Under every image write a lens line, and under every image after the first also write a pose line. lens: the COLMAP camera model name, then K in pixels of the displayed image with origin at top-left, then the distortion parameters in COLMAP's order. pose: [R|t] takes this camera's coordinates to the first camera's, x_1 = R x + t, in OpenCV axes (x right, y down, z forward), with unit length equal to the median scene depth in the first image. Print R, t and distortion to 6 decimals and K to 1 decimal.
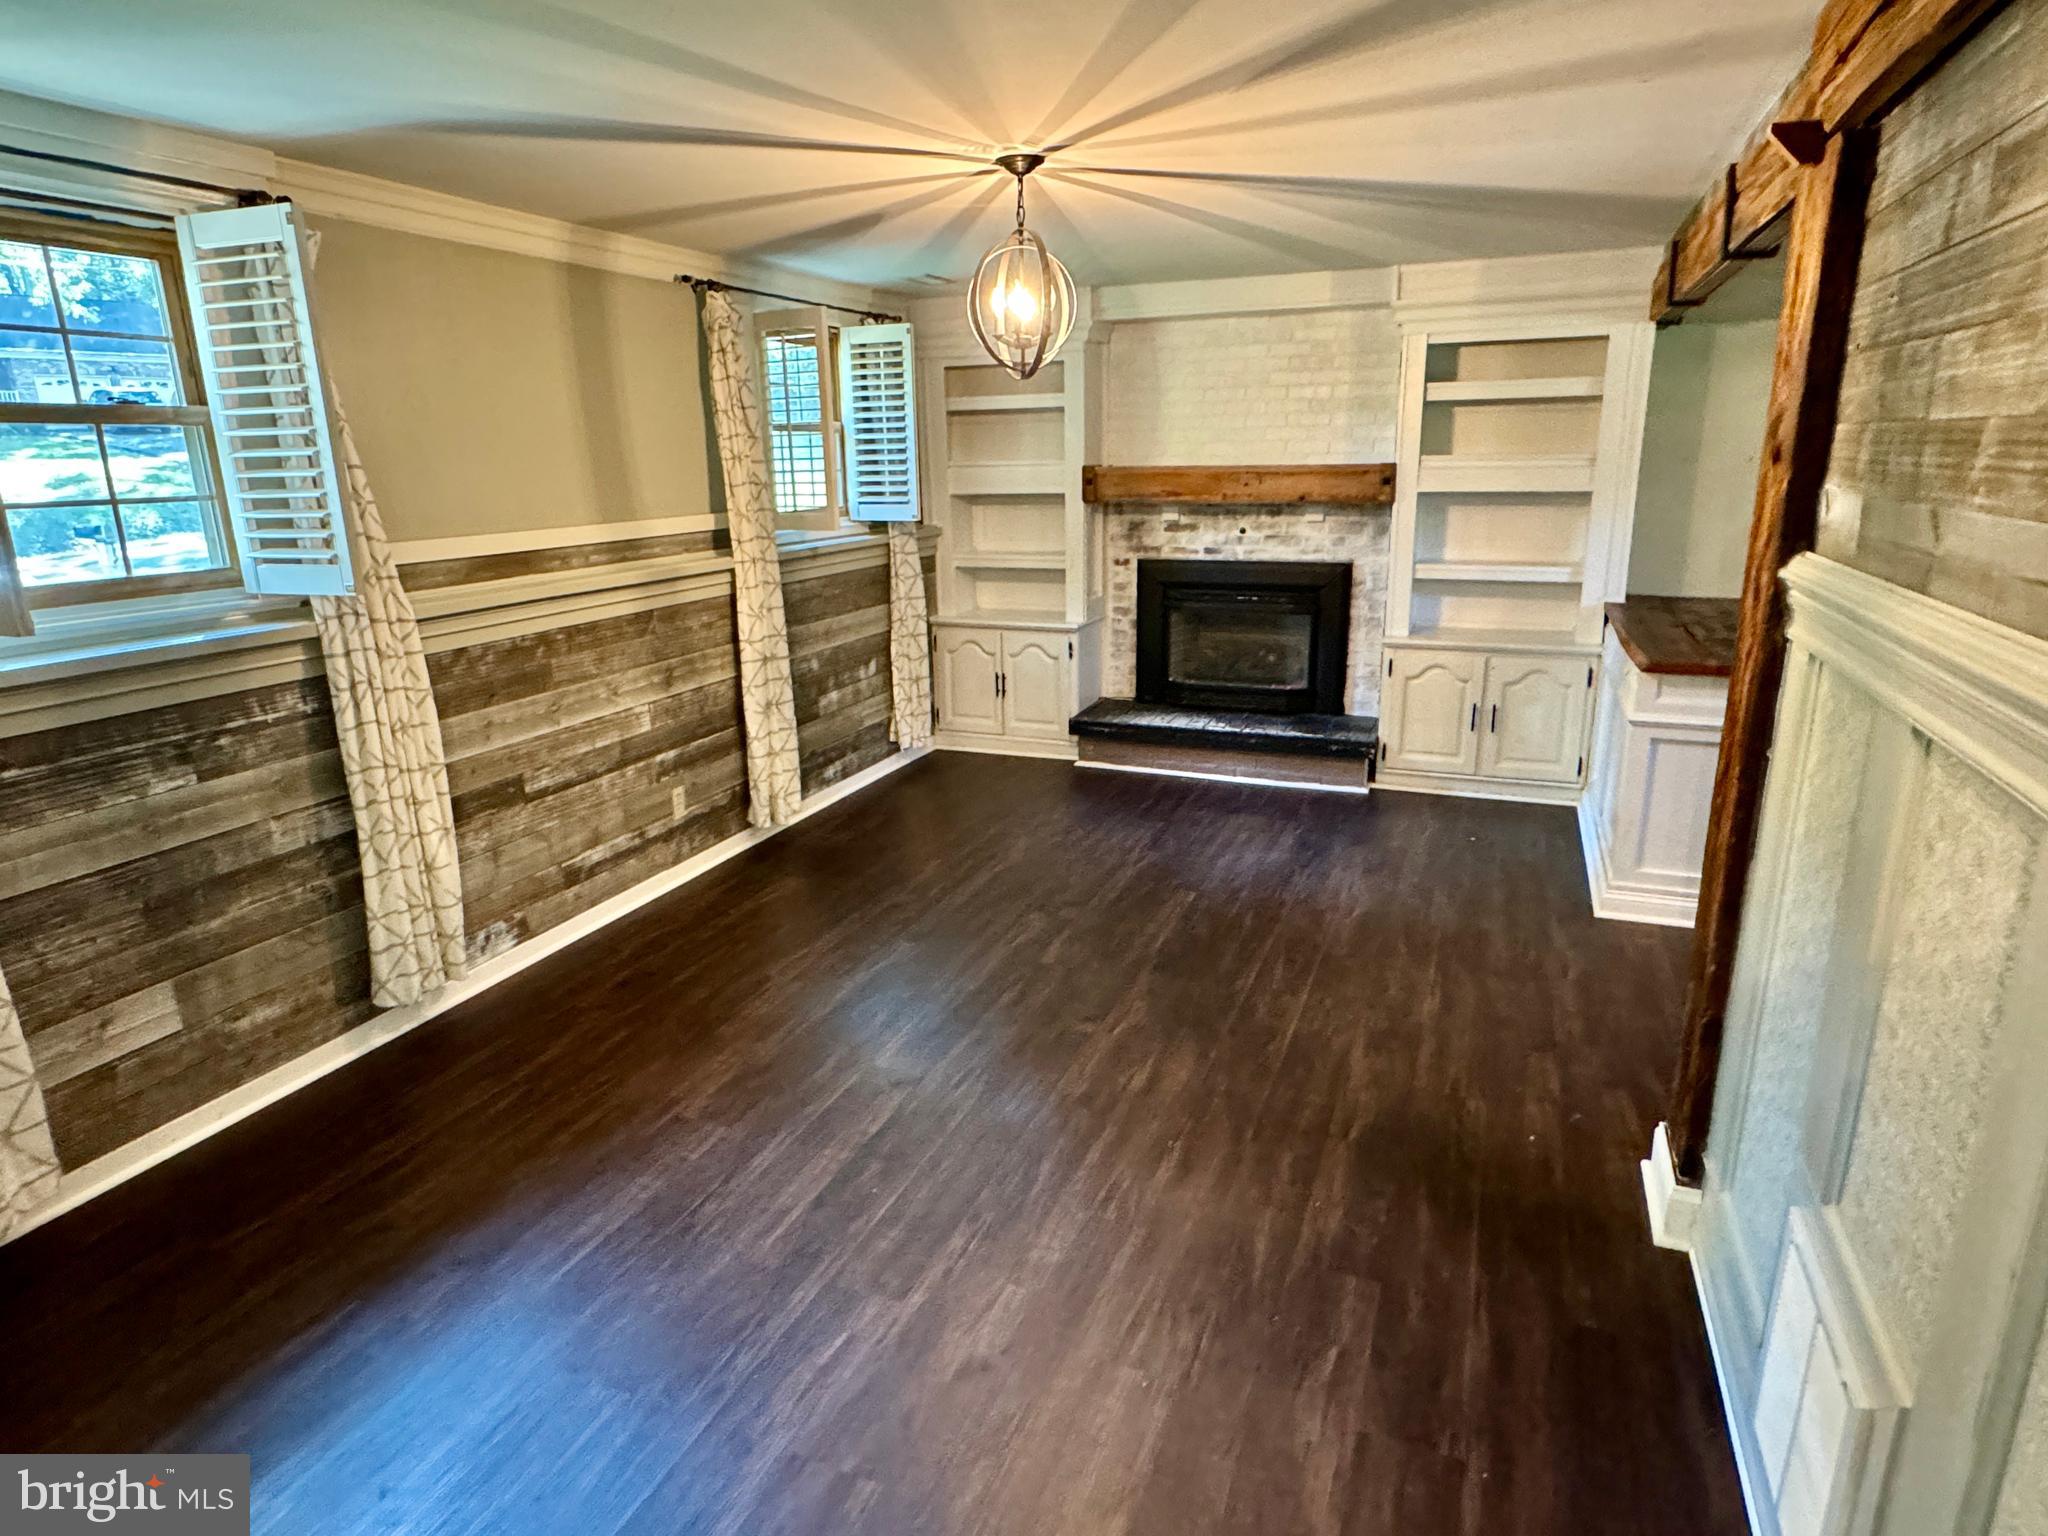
lens RADIAL K [[1153.4, 0, 1022.2], [0, 1153.4, 769.8], [0, 0, 1]] dist [-0.000853, -0.000308]
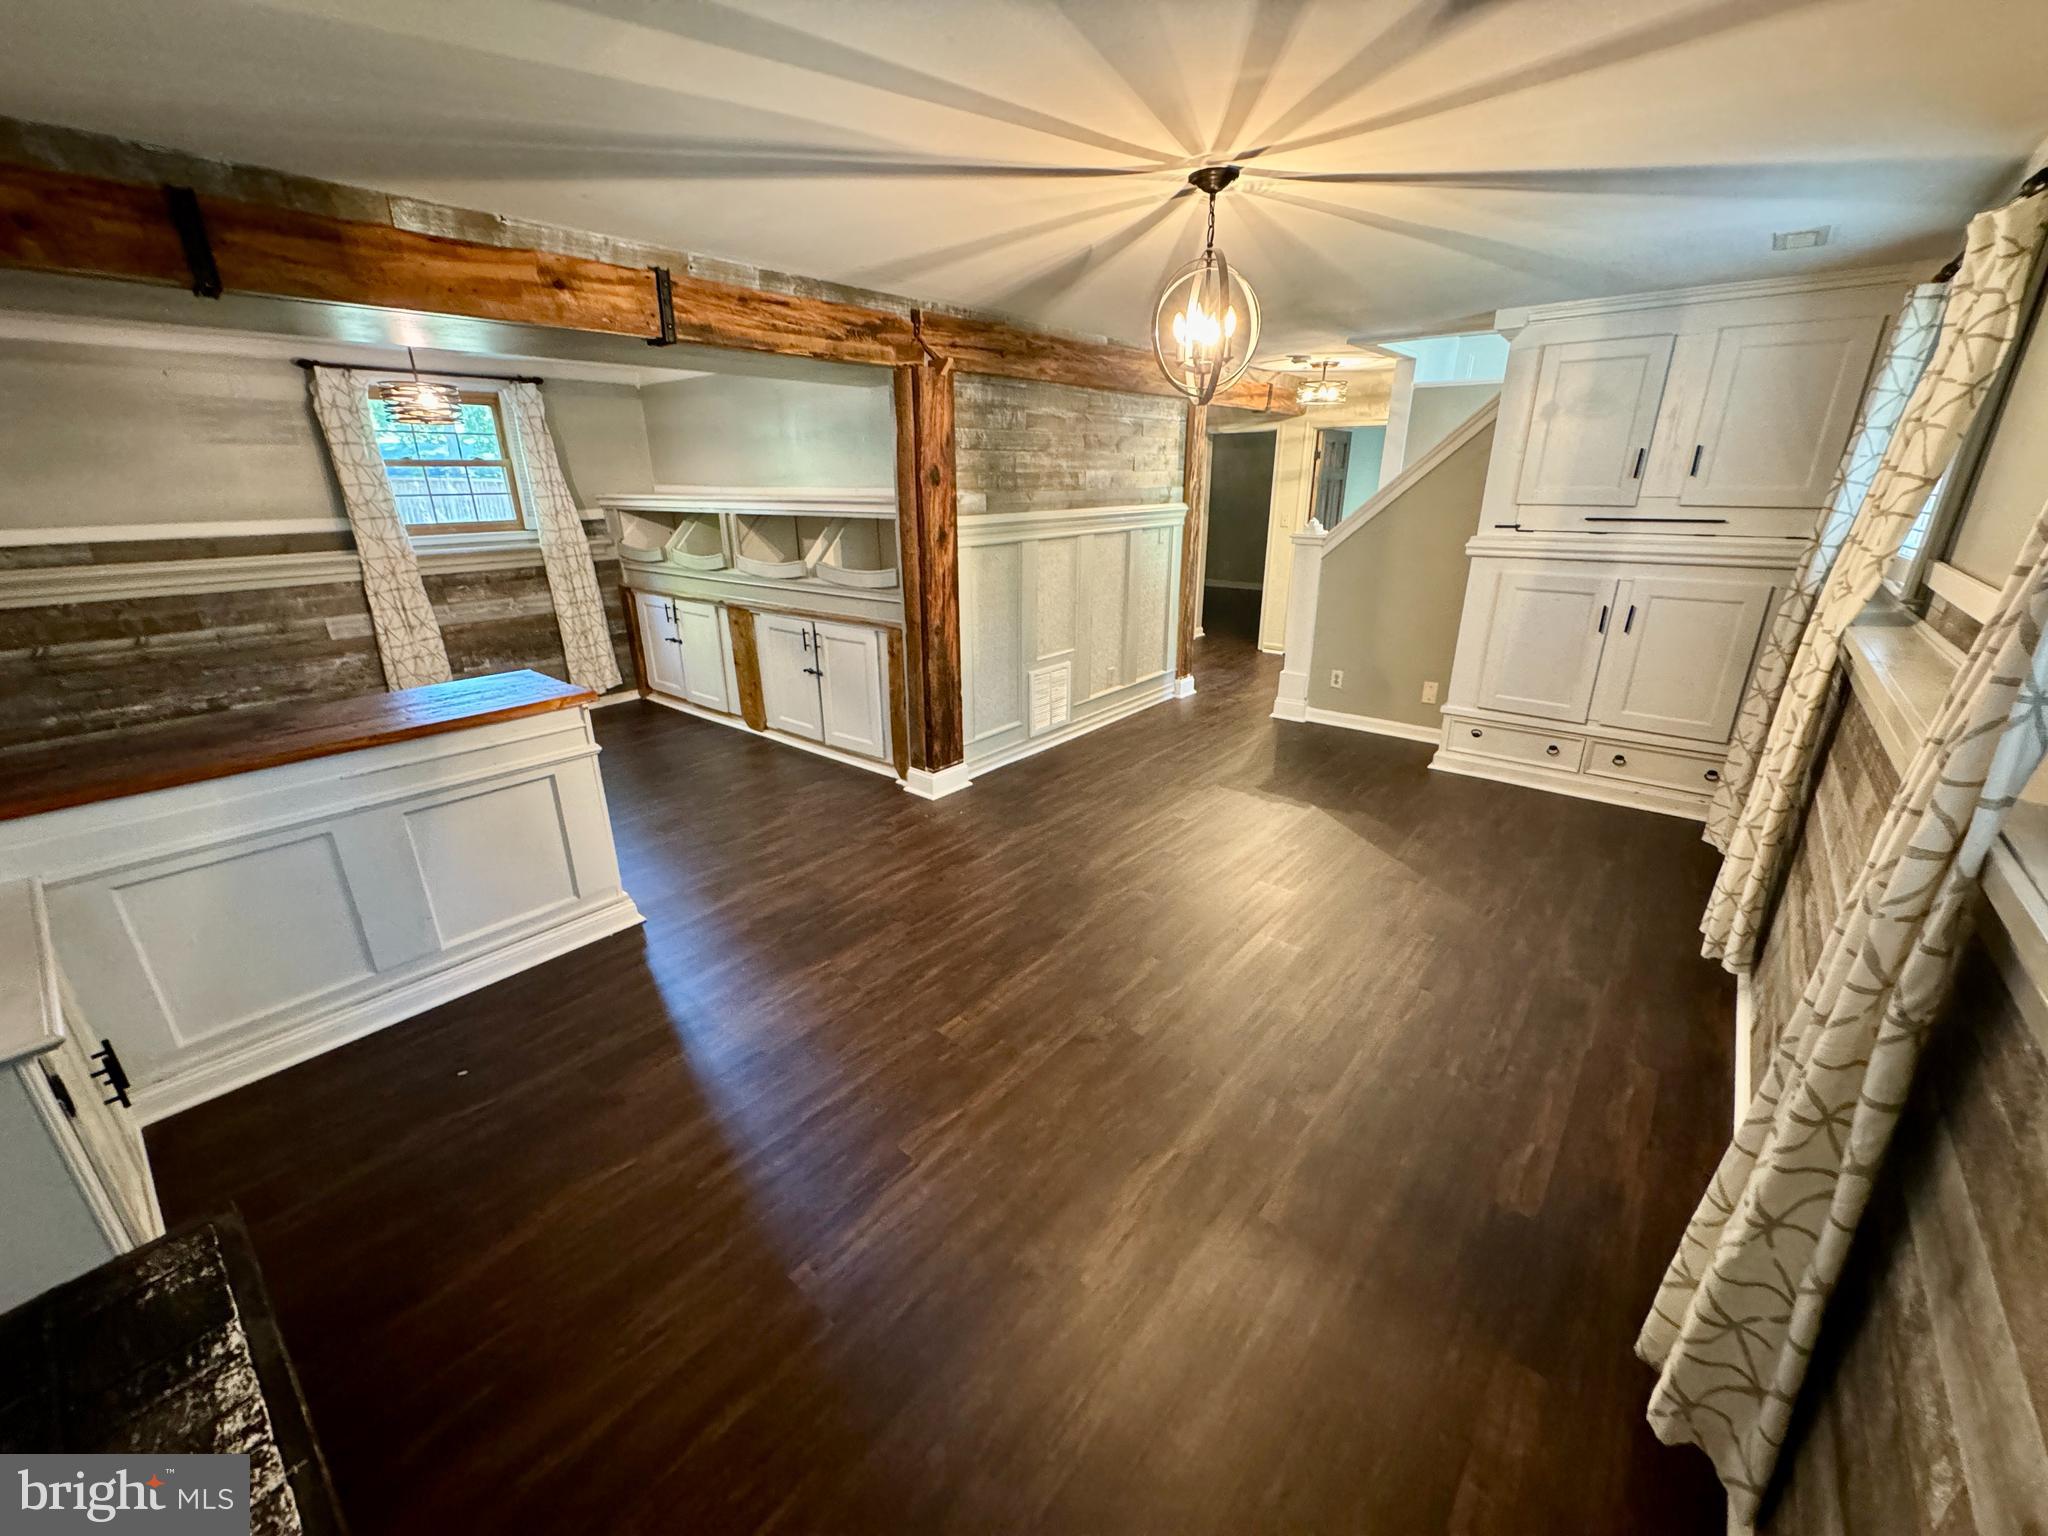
lens RADIAL K [[819.9, 0, 1021.4], [0, 819.9, 771.8], [0, 0, 1]] dist [0.000051, -0.000395]
pose [[-0.953829, -0.071761, 0.291651, -0.068191], [0.109269, 0.821590, 0.559509, -0.394112], [-0.279769, 0.565544, -0.775815, 1.435009]]
